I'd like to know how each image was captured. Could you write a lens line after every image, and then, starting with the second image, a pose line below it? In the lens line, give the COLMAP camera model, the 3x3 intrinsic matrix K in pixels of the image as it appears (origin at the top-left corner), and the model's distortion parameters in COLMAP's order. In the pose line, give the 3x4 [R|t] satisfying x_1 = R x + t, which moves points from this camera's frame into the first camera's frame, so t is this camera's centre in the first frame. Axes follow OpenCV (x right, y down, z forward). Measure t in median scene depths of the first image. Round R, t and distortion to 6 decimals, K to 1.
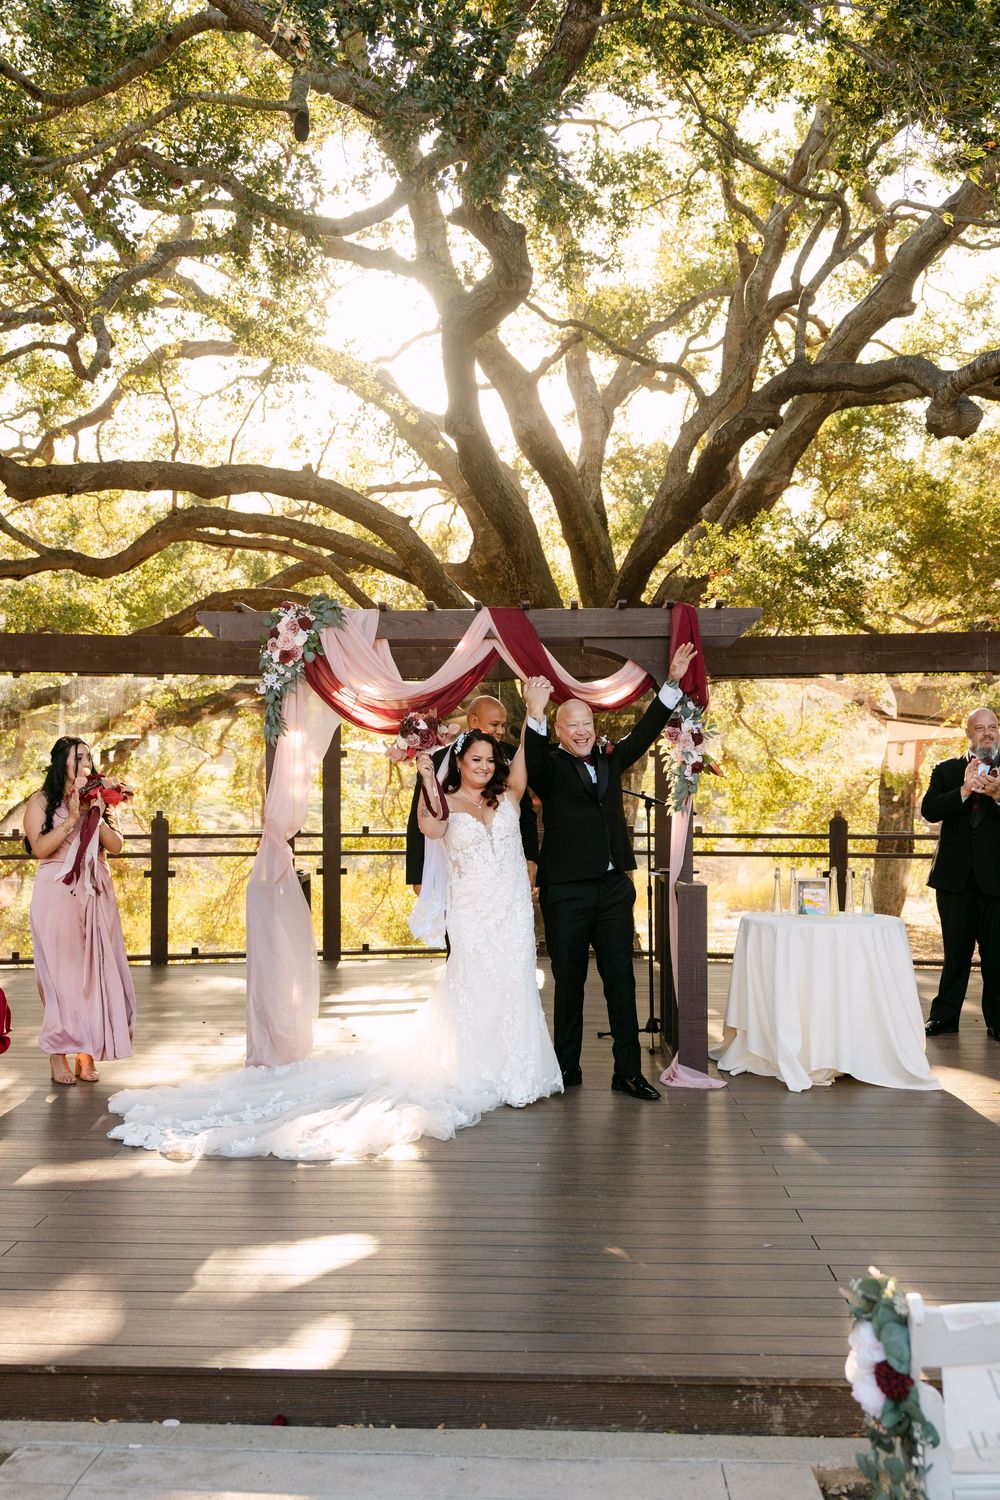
lens RADIAL K [[1329.6, 0, 500.1], [0, 1329.6, 751.5], [0, 0, 1]] dist [0.001069, 0.000202]
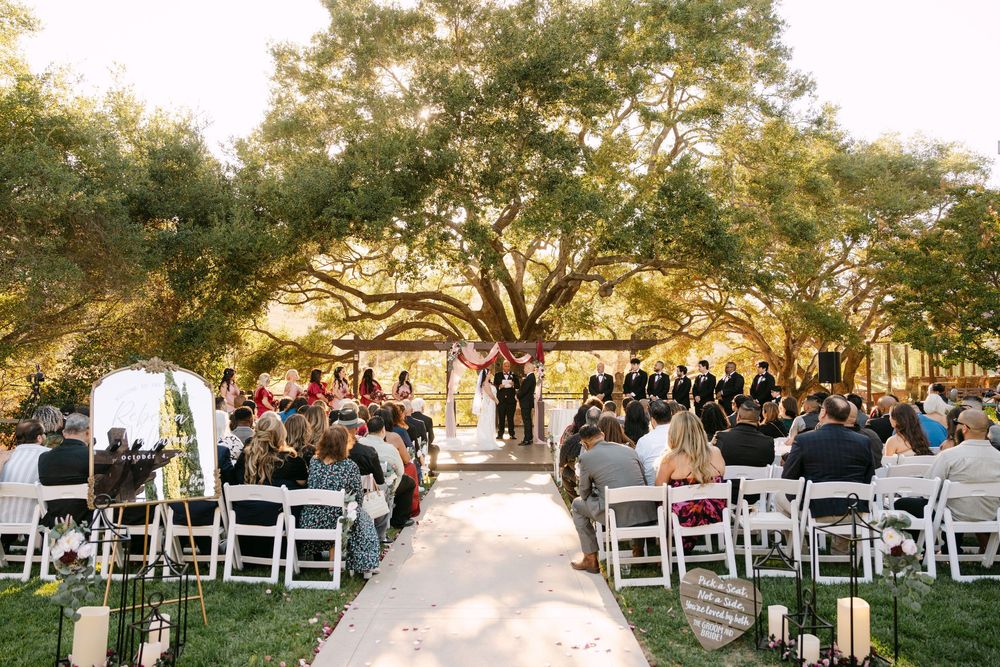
lens RADIAL K [[692.9, 0, 500.1], [0, 692.9, 335.0], [0, 0, 1]] dist [-0.000541, -0.000006]
pose [[0.999134, -0.001159, 0.041587, -0.101833], [0.002689, 0.999321, -0.036740, -0.045356], [-0.041516, 0.036820, 0.998459, -1.419685]]
